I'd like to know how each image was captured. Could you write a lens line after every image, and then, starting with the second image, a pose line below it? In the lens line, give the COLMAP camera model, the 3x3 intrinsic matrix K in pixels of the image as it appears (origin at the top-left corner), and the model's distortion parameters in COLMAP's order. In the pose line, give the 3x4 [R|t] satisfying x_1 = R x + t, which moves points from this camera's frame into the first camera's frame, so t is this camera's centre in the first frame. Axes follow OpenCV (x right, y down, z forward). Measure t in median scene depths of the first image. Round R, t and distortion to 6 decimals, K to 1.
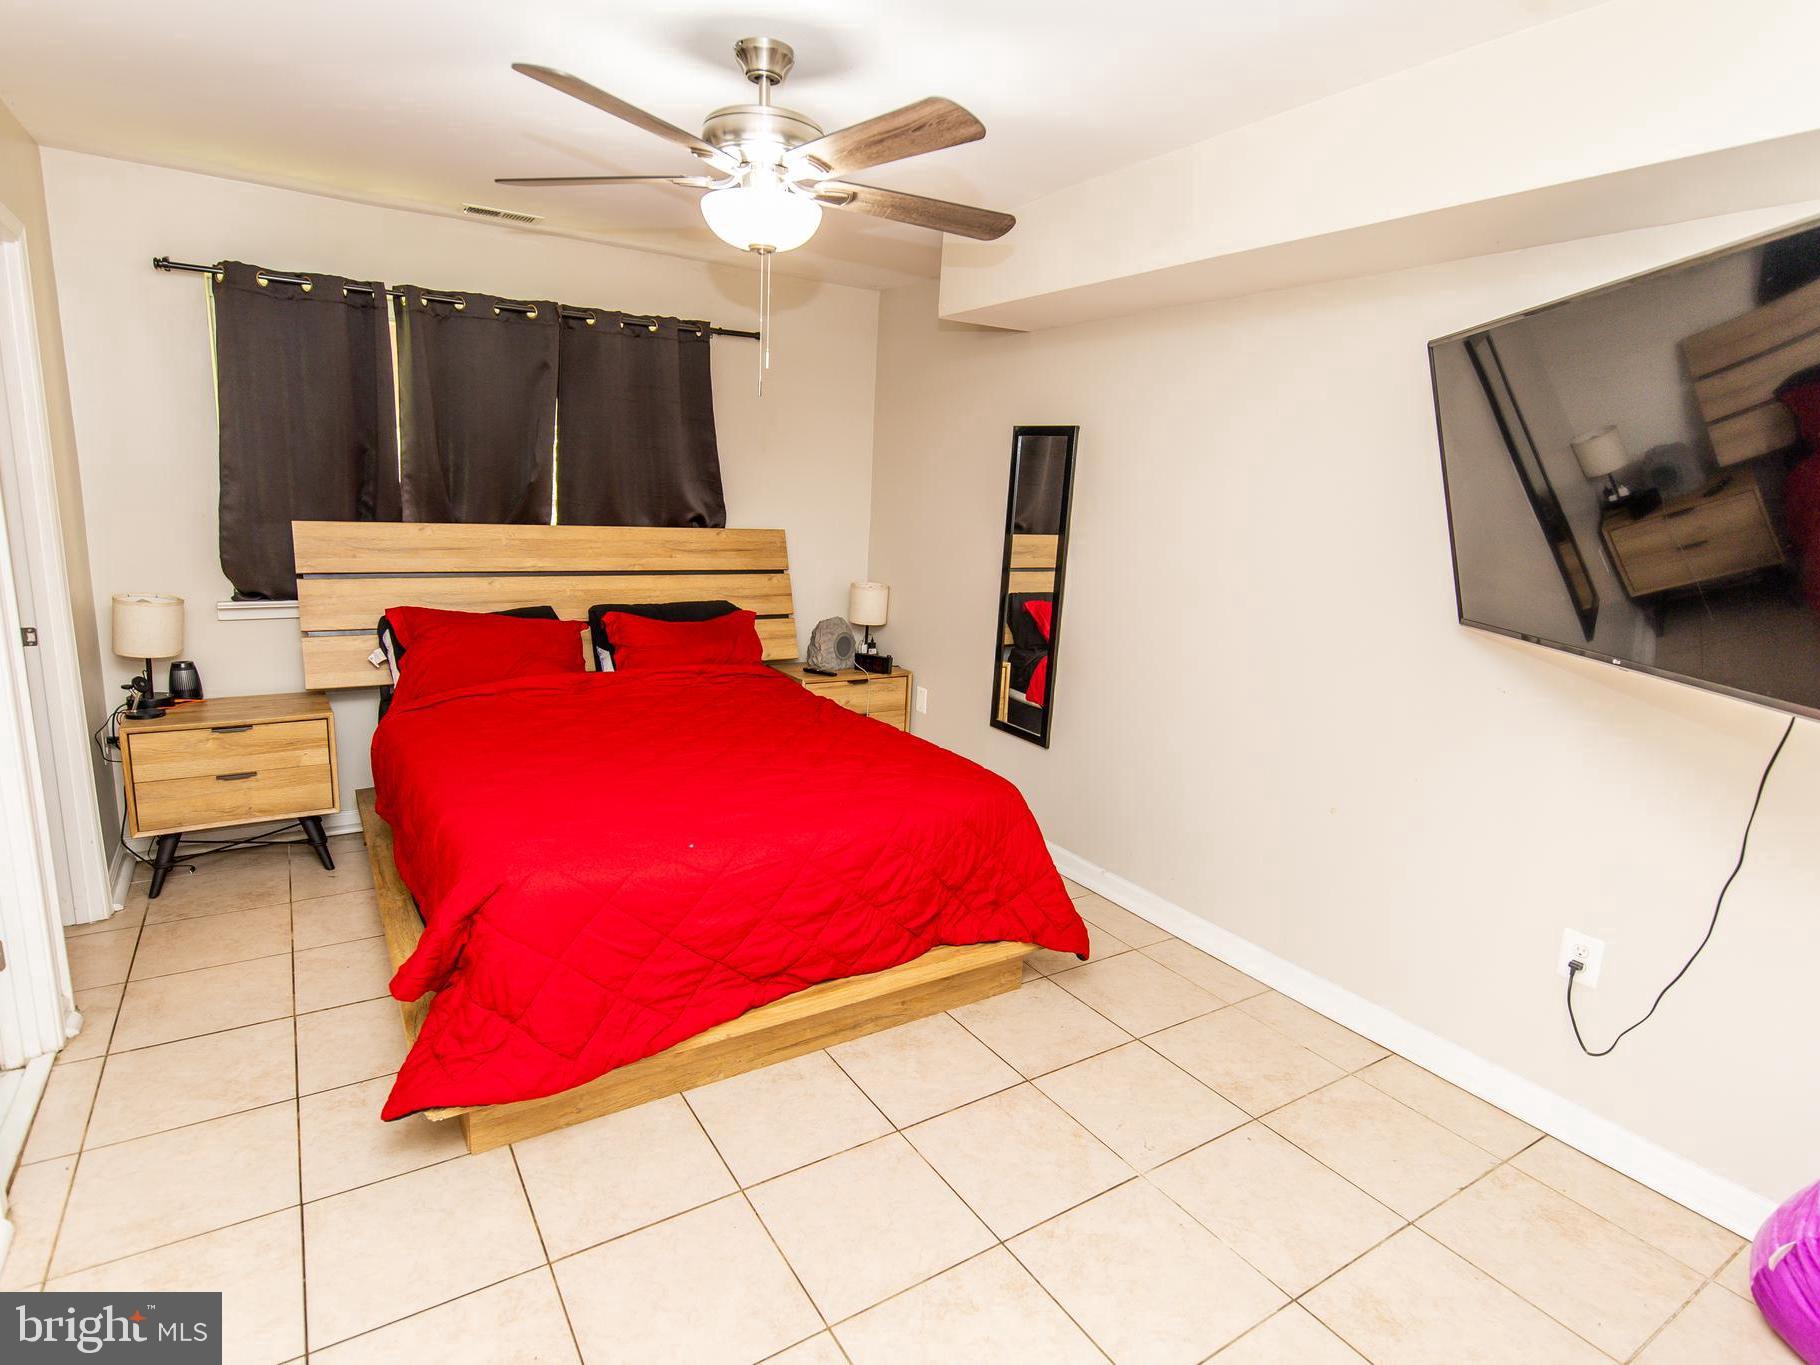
lens RADIAL K [[956.1, 0, 905.7], [0, 956.1, 676.7], [0, 0, 1]] dist [-0.001172, -0.001371]
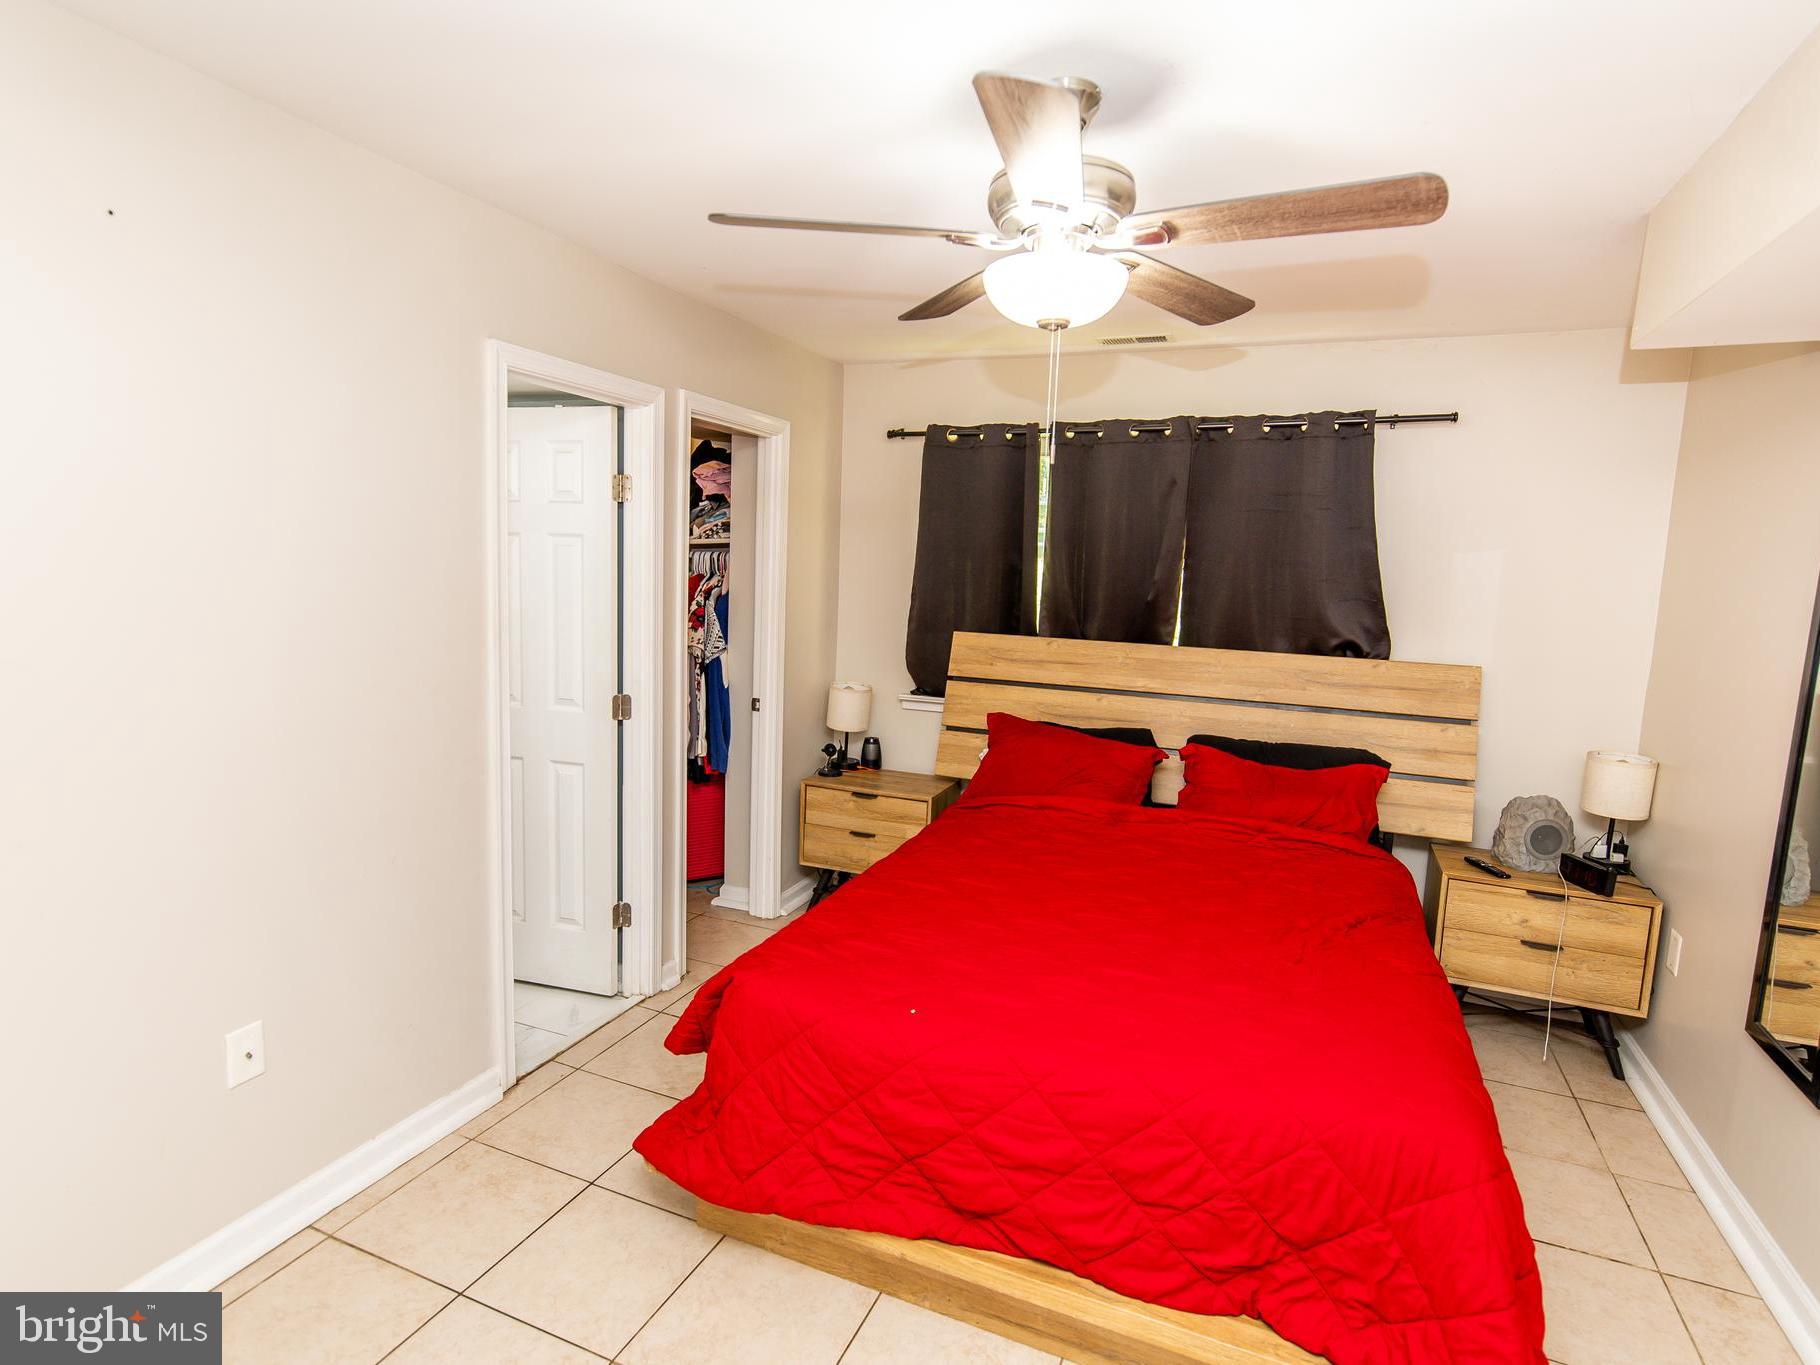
lens RADIAL K [[956.1, 0, 905.7], [0, 956.1, 676.7], [0, 0, 1]] dist [-0.001172, -0.001371]
pose [[0.568072, 0.072139, -0.819811, 0.293133], [-0.170670, 0.984821, -0.031603, -0.060204], [0.805088, 0.157870, 0.571761, 0.283372]]
